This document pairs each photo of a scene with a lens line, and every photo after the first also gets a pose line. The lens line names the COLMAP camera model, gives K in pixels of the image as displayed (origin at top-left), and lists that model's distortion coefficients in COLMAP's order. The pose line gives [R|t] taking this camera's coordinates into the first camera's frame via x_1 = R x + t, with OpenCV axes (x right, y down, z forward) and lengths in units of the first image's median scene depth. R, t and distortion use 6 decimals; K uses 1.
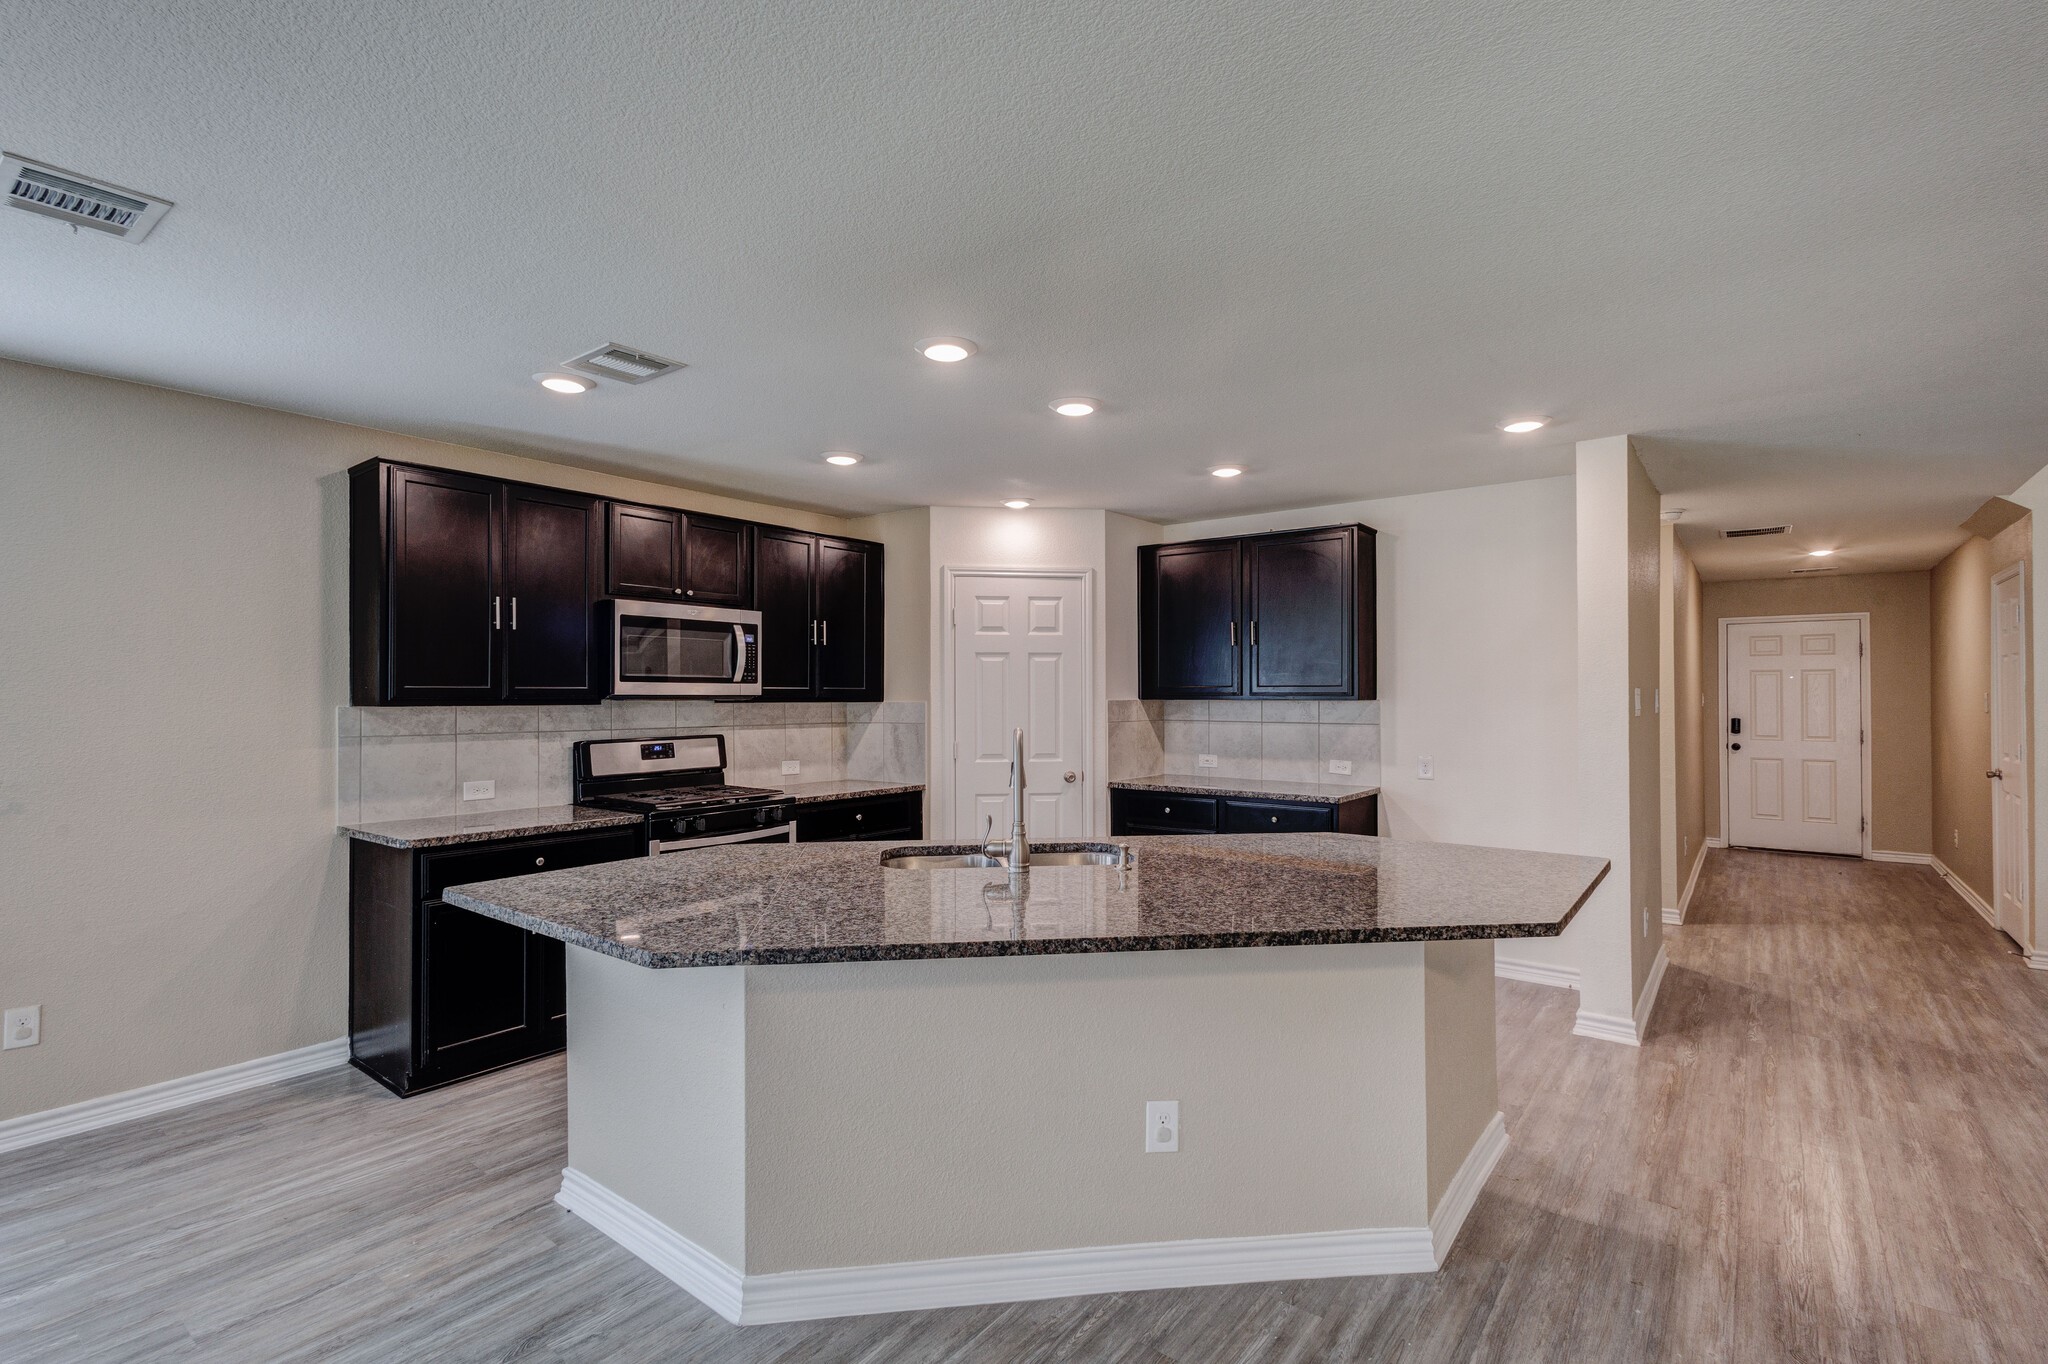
lens RADIAL K [[943.1, 0, 1017.6], [0, 943.1, 695.5], [0, 0, 1]] dist [0.008384, -0.003842]
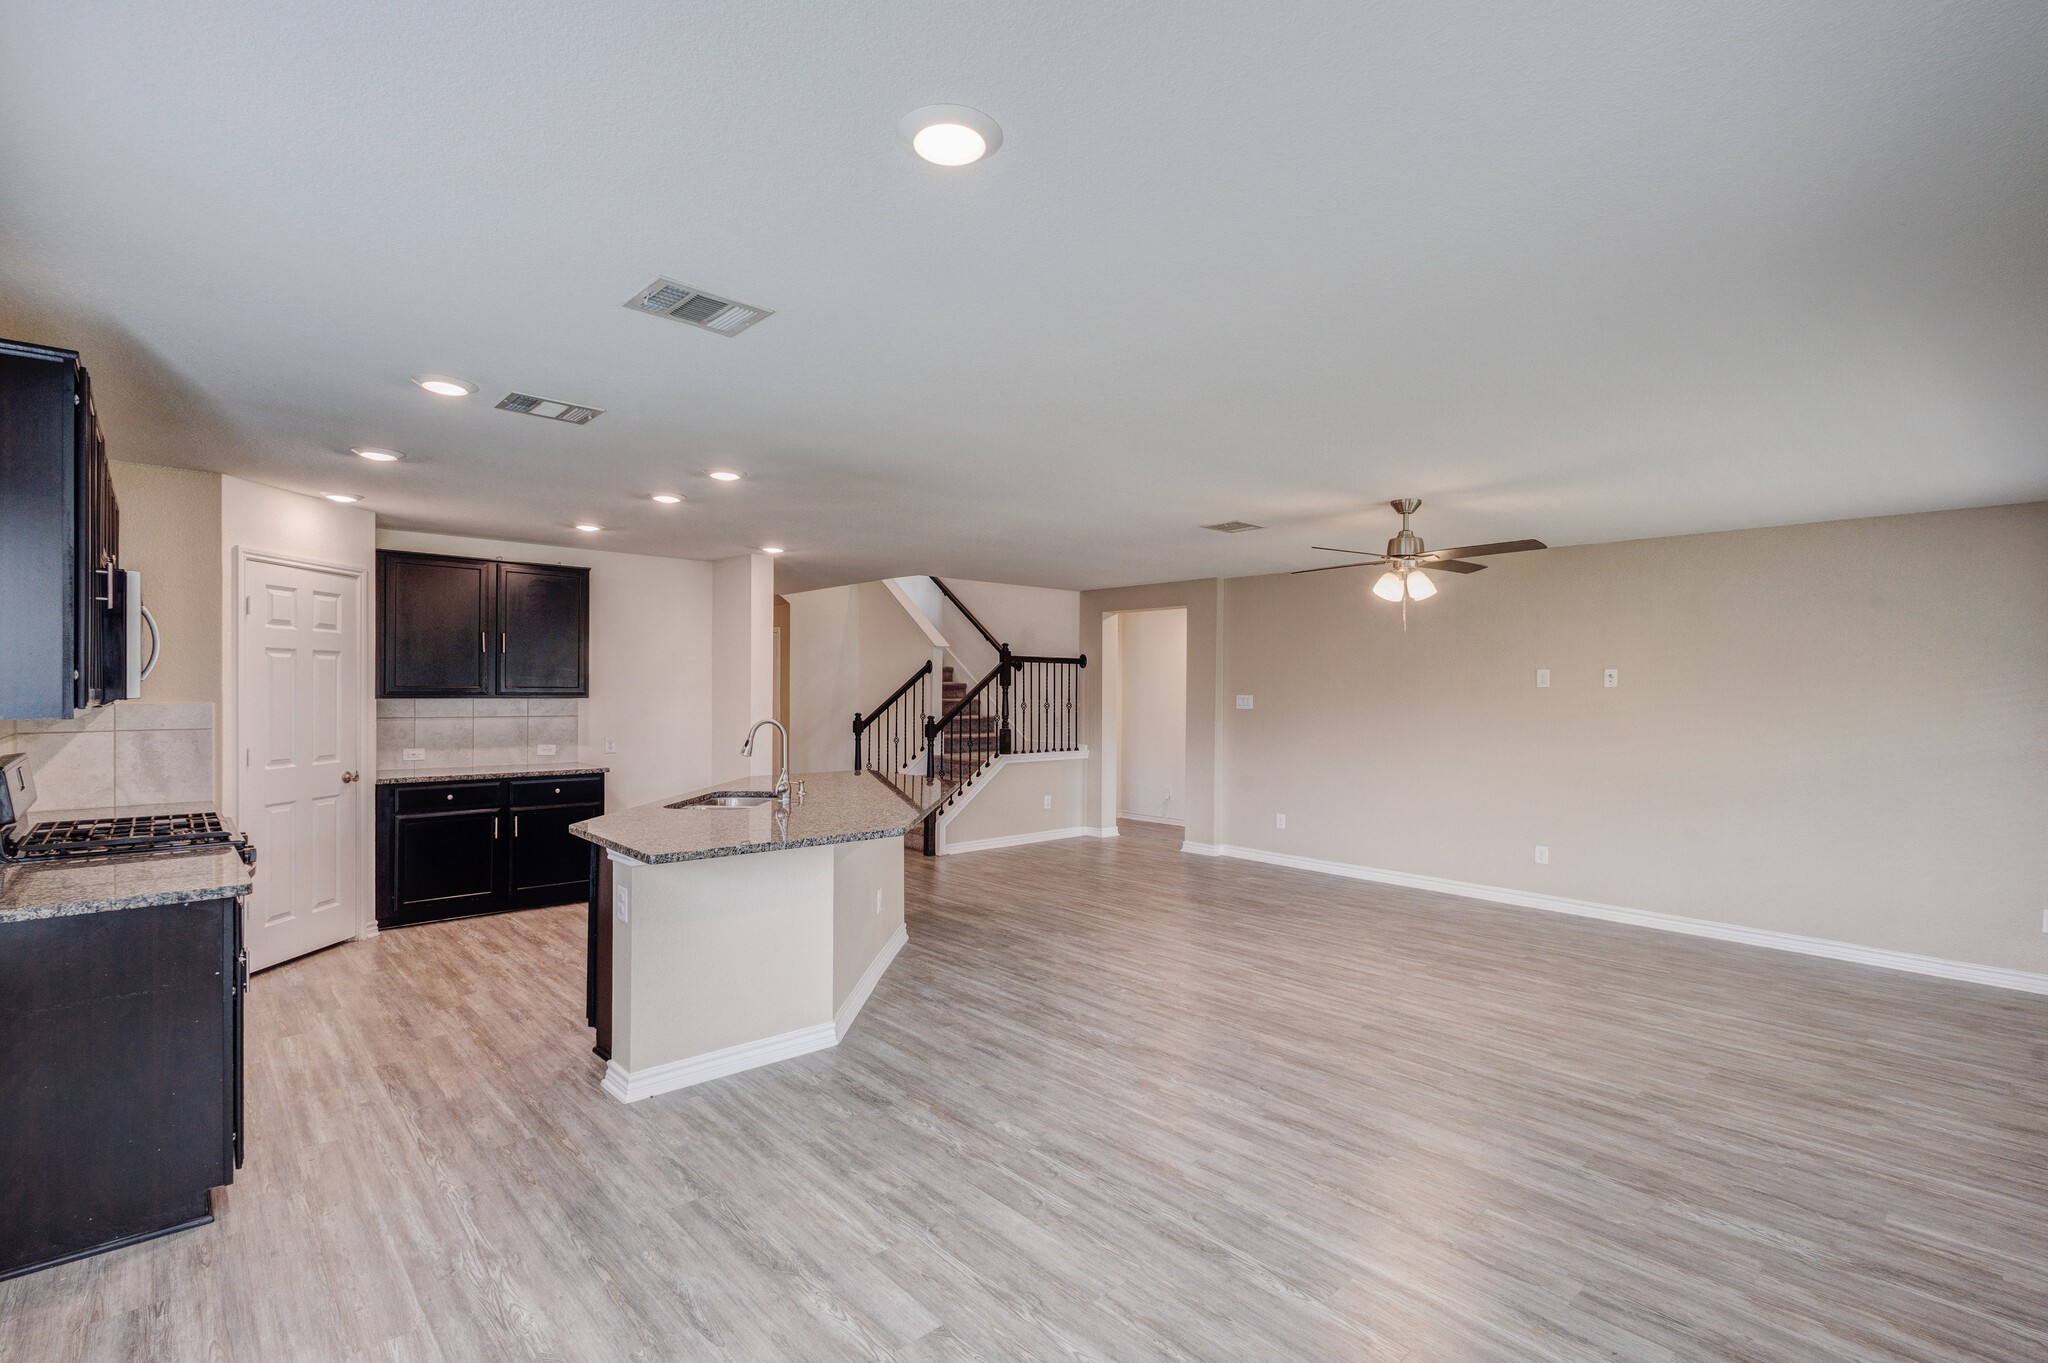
lens RADIAL K [[943.1, 0, 1032.0], [0, 943.1, 692.8], [0, 0, 1]] dist [0.008384, -0.003842]
pose [[0.164773, -0.001021, 0.986331, -0.930045], [-0.006447, 0.999977, 0.002112, -0.010233], [-0.986311, -0.006707, 0.164762, 0.150849]]
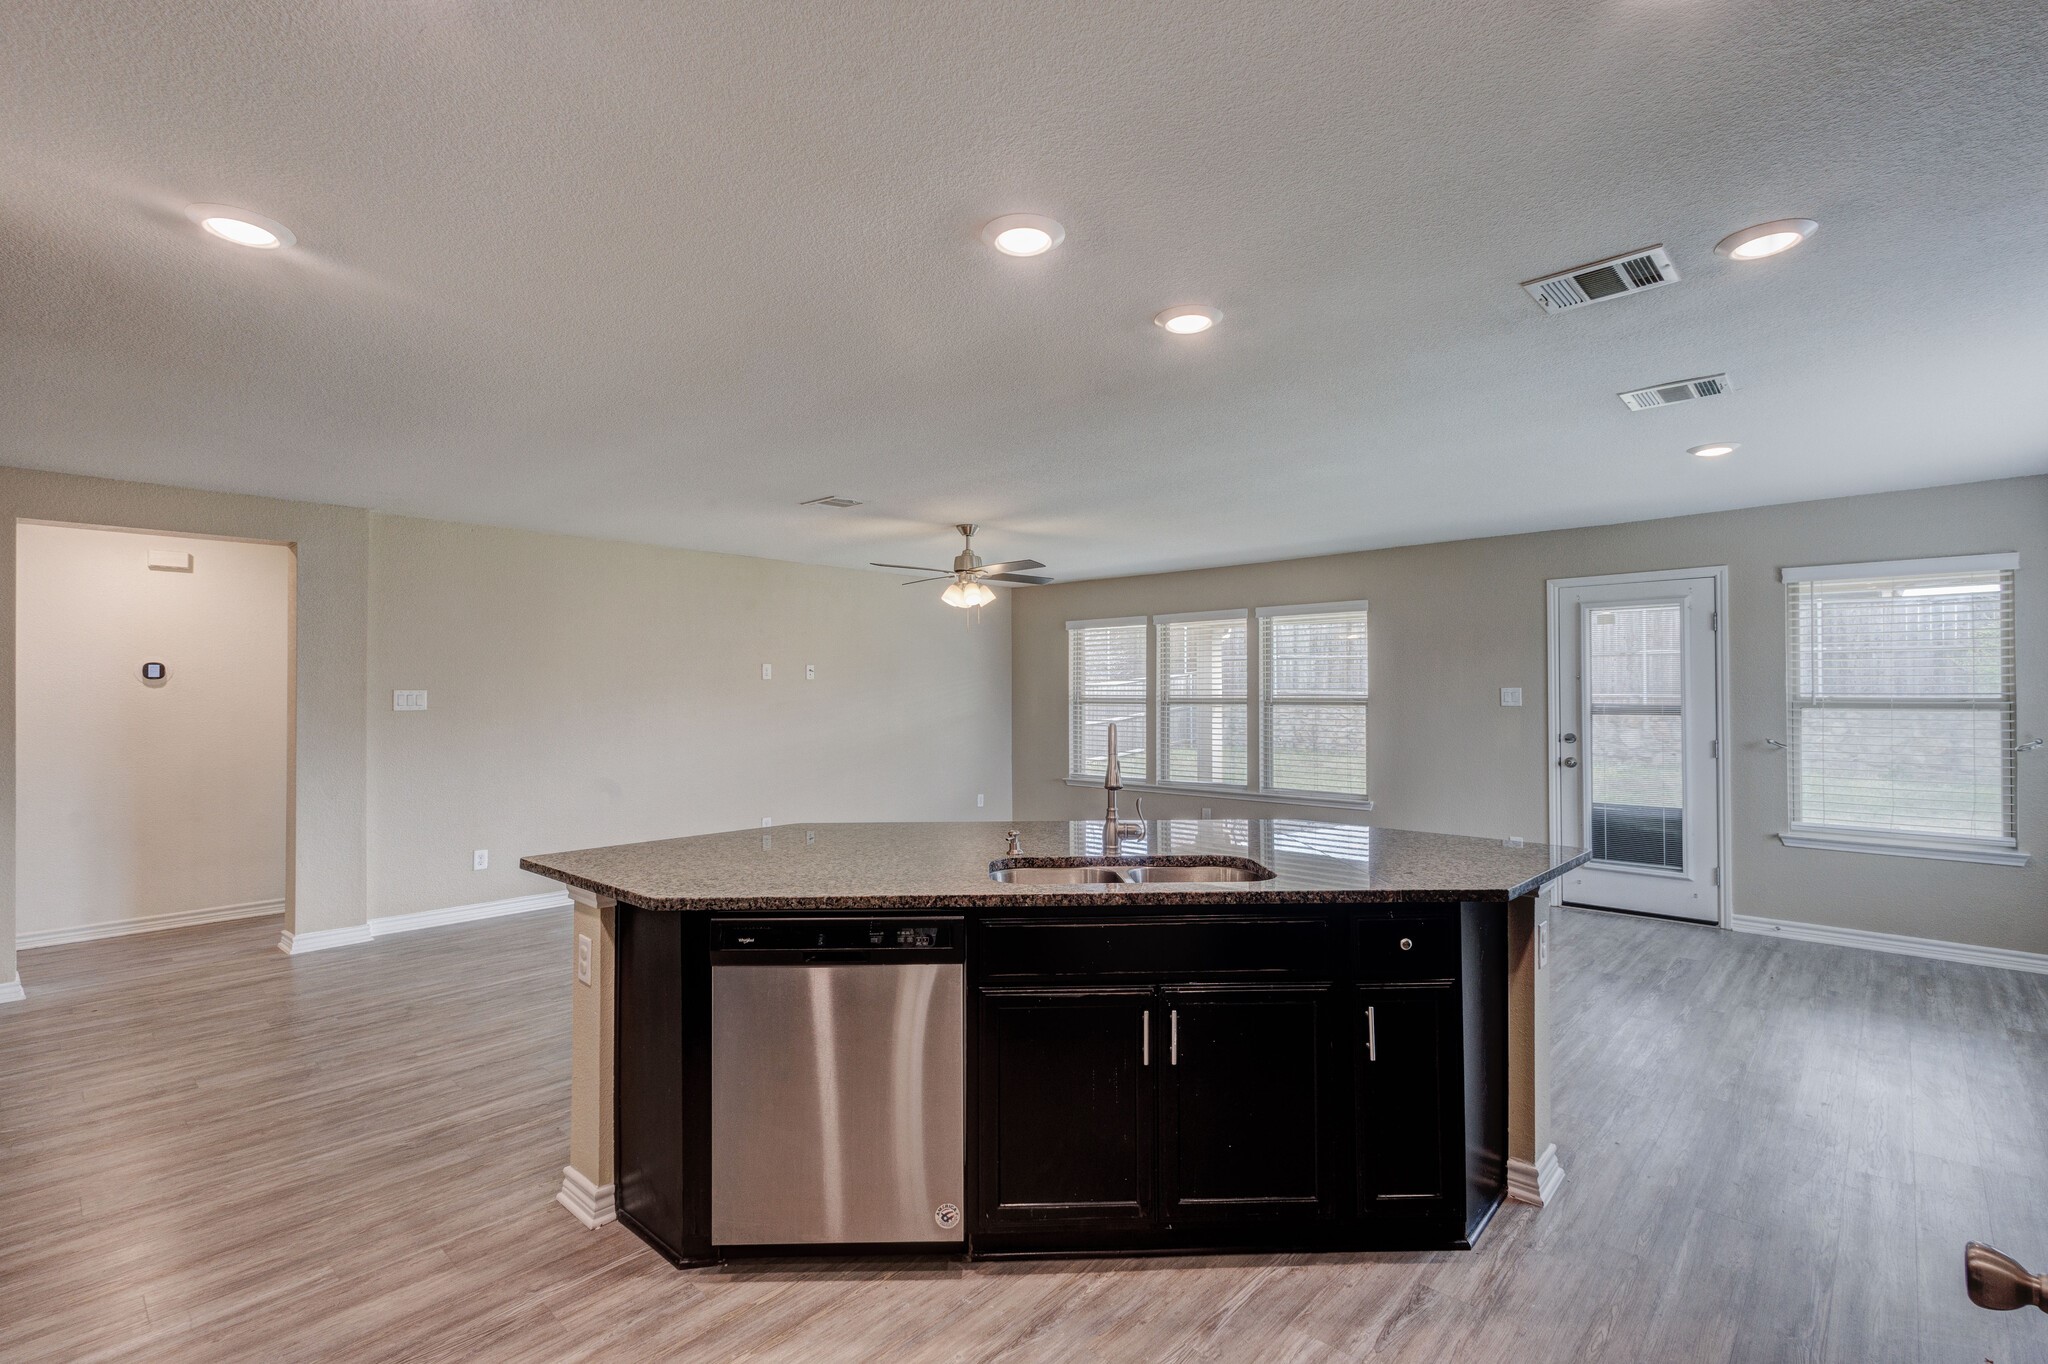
lens RADIAL K [[943.1, 0, 1029.6], [0, 943.1, 686.7], [0, 0, 1]] dist [0.008384, -0.003842]
pose [[-0.996216, 0.005048, 0.086771, -0.004059], [0.005233, 0.999984, 0.001904, -0.007775], [-0.086760, 0.002351, -0.996227, 1.197590]]
